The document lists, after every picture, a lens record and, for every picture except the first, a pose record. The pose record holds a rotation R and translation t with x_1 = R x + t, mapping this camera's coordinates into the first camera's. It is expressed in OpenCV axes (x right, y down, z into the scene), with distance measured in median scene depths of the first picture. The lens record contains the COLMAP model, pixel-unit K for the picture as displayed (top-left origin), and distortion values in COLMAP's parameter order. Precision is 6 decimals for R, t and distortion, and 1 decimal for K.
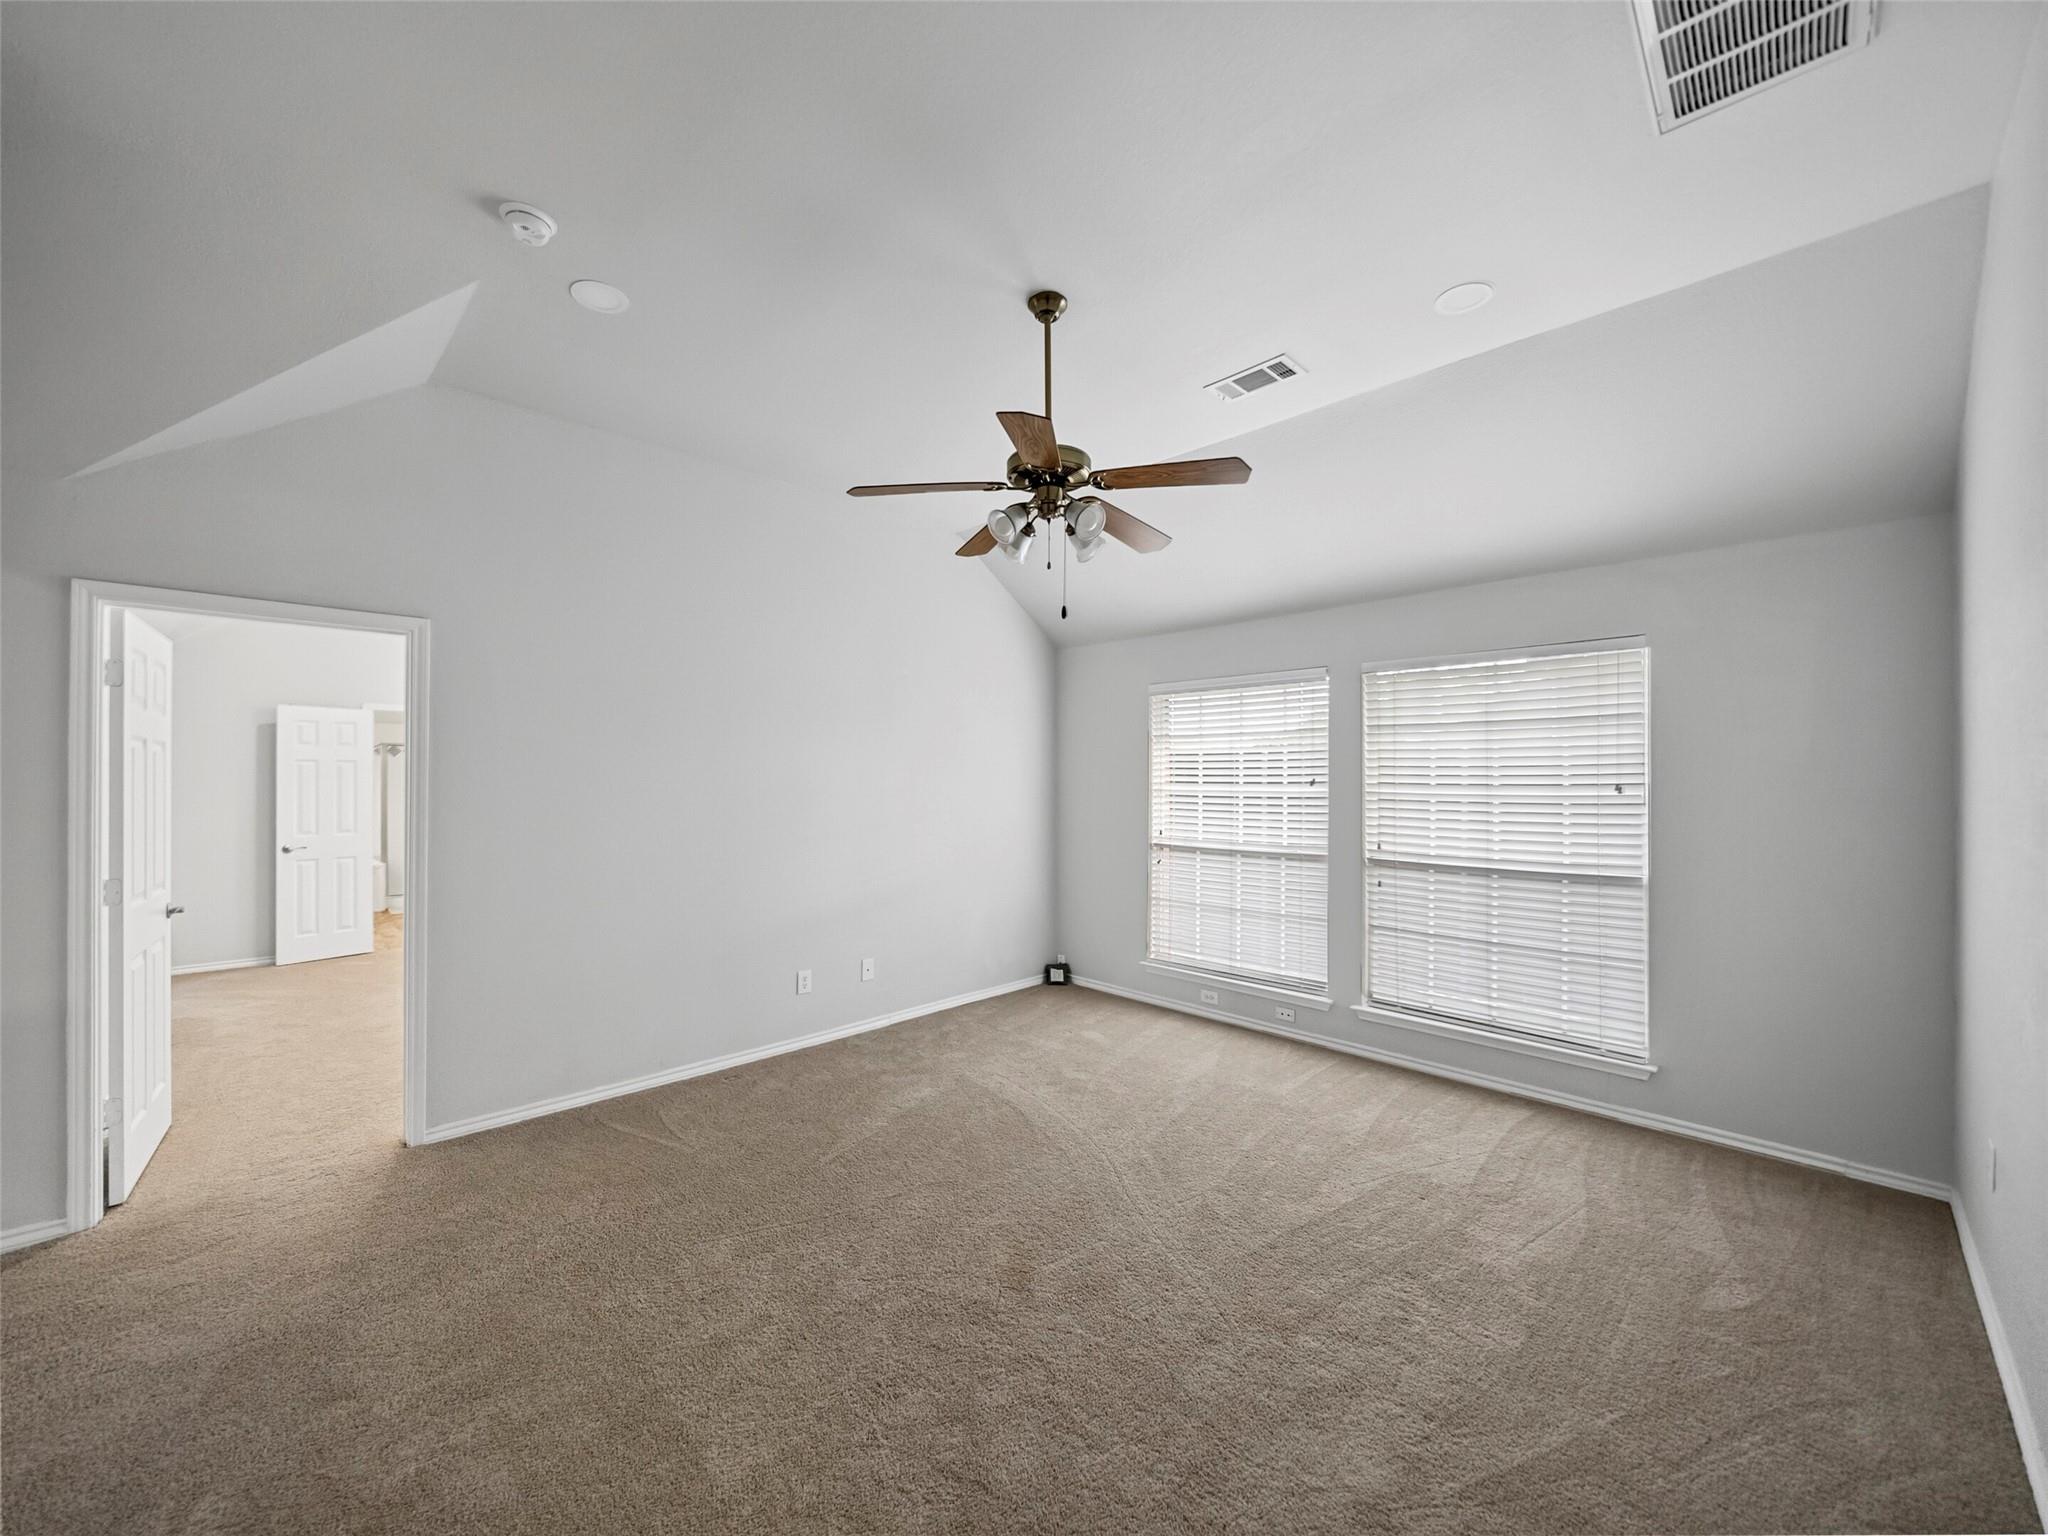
lens RADIAL K [[784.4, 0, 1008.9], [0, 784.4, 776.5], [0, 0, 1]] dist [0.014173, -0.000173]
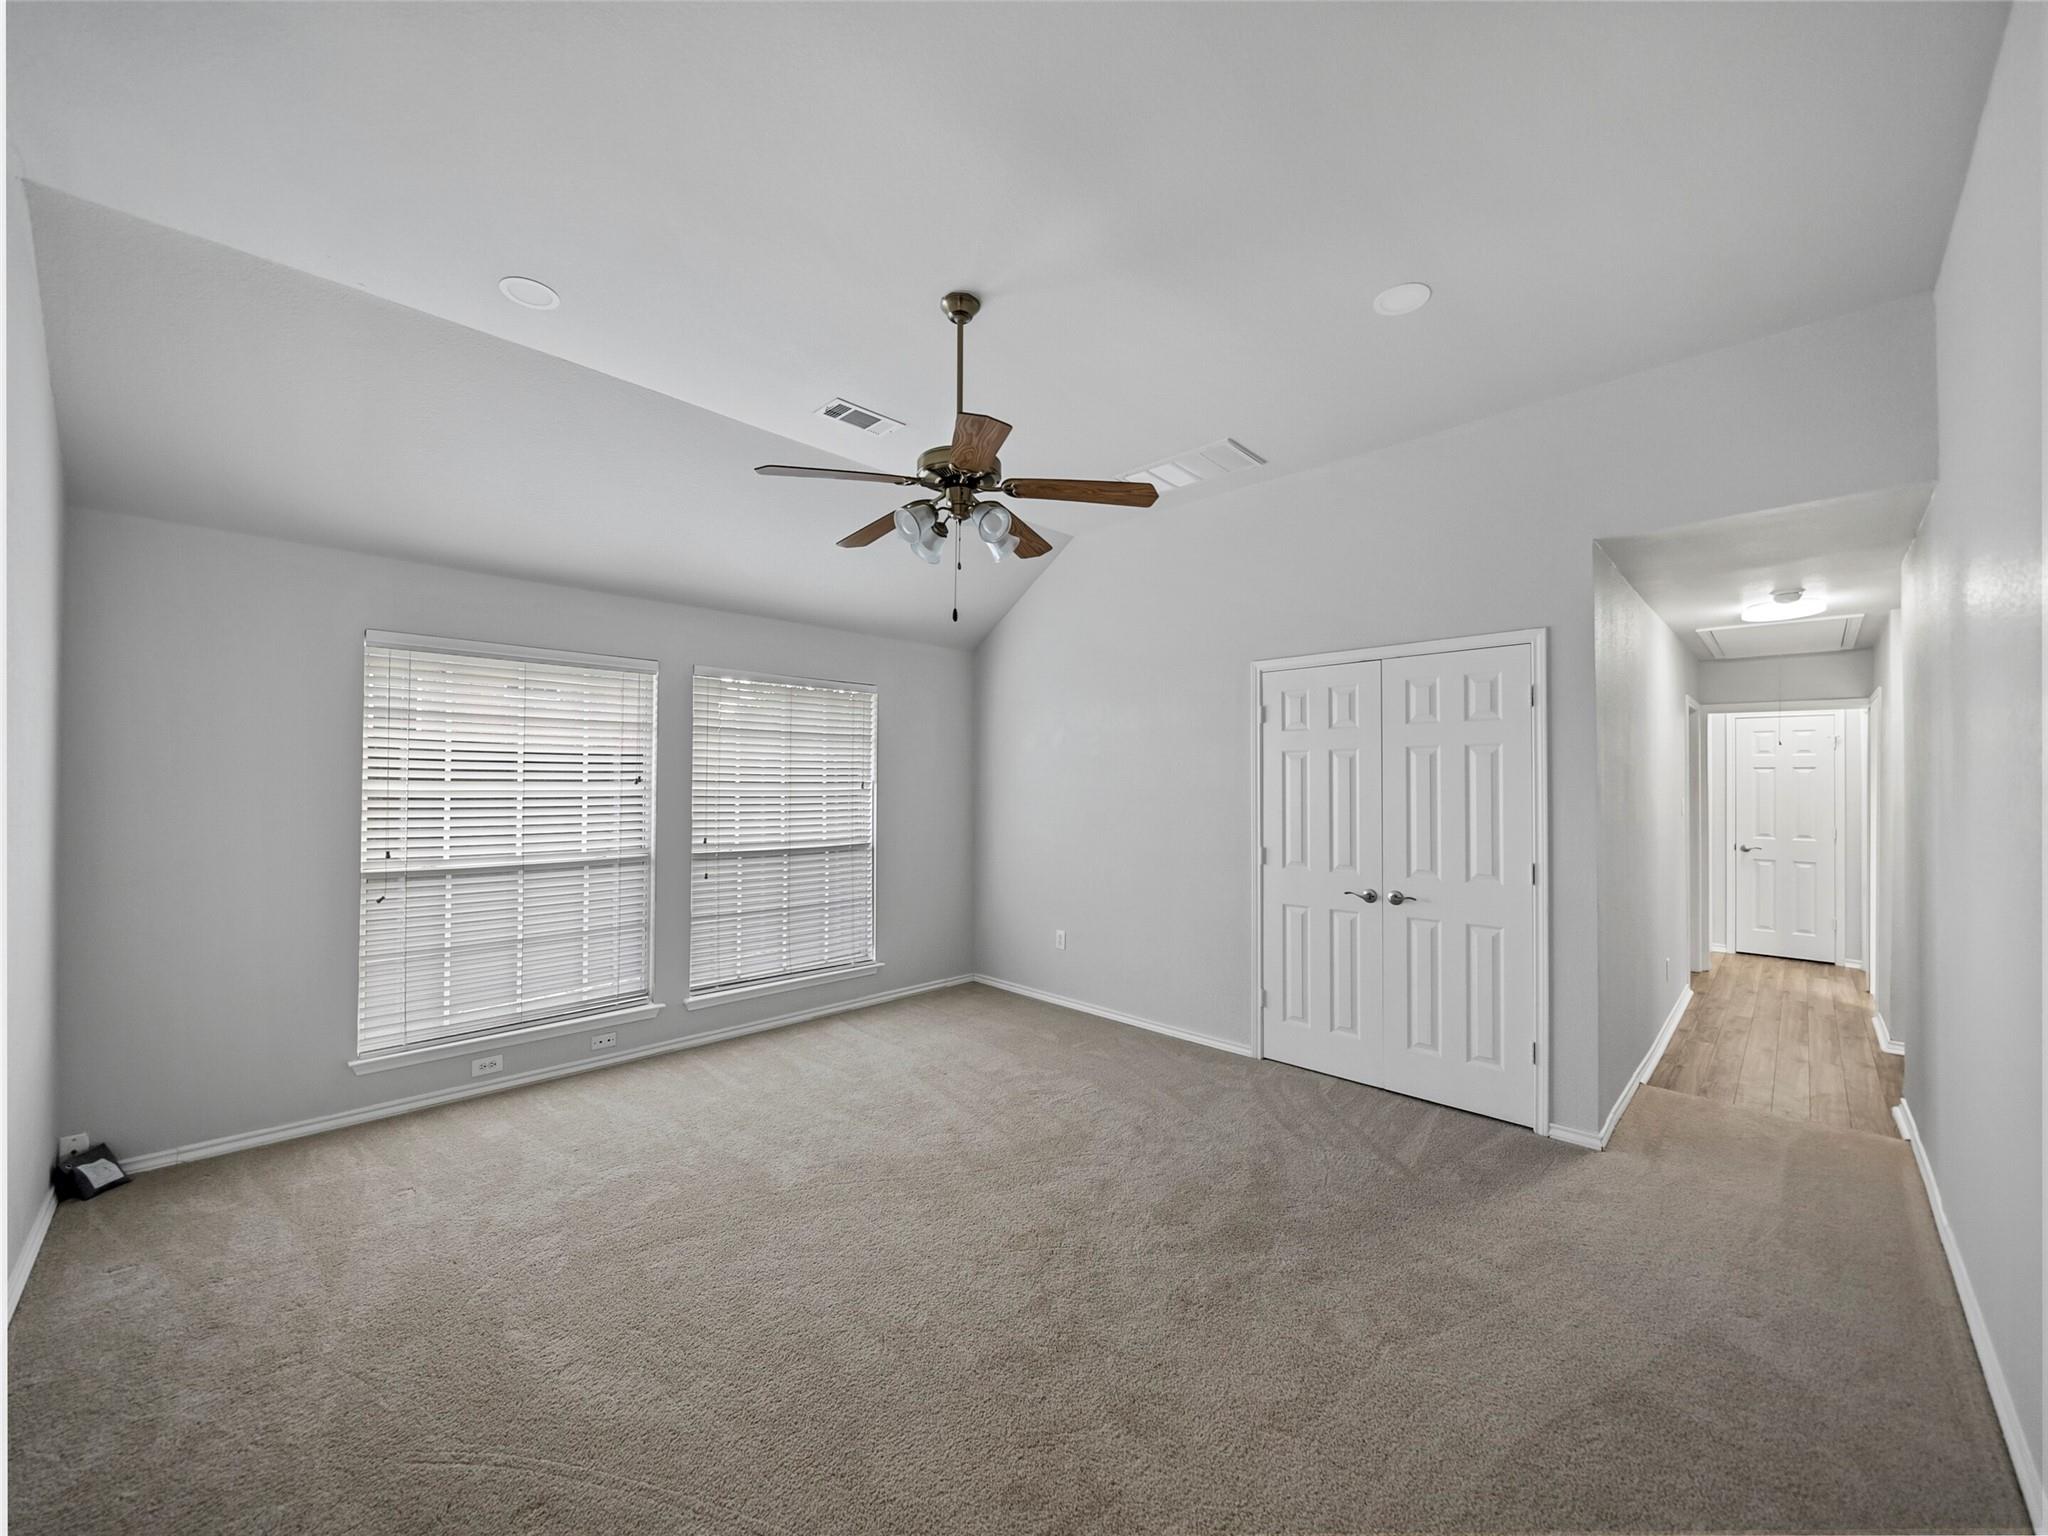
lens RADIAL K [[784.4, 0, 1031.2], [0, 784.4, 775.5], [0, 0, 1]] dist [0.014173, -0.000173]
pose [[-0.006274, 0.005317, 0.999966, -0.584800], [-0.015617, 0.999863, -0.005414, -0.000466], [-0.999858, -0.015650, -0.006190, 0.562683]]
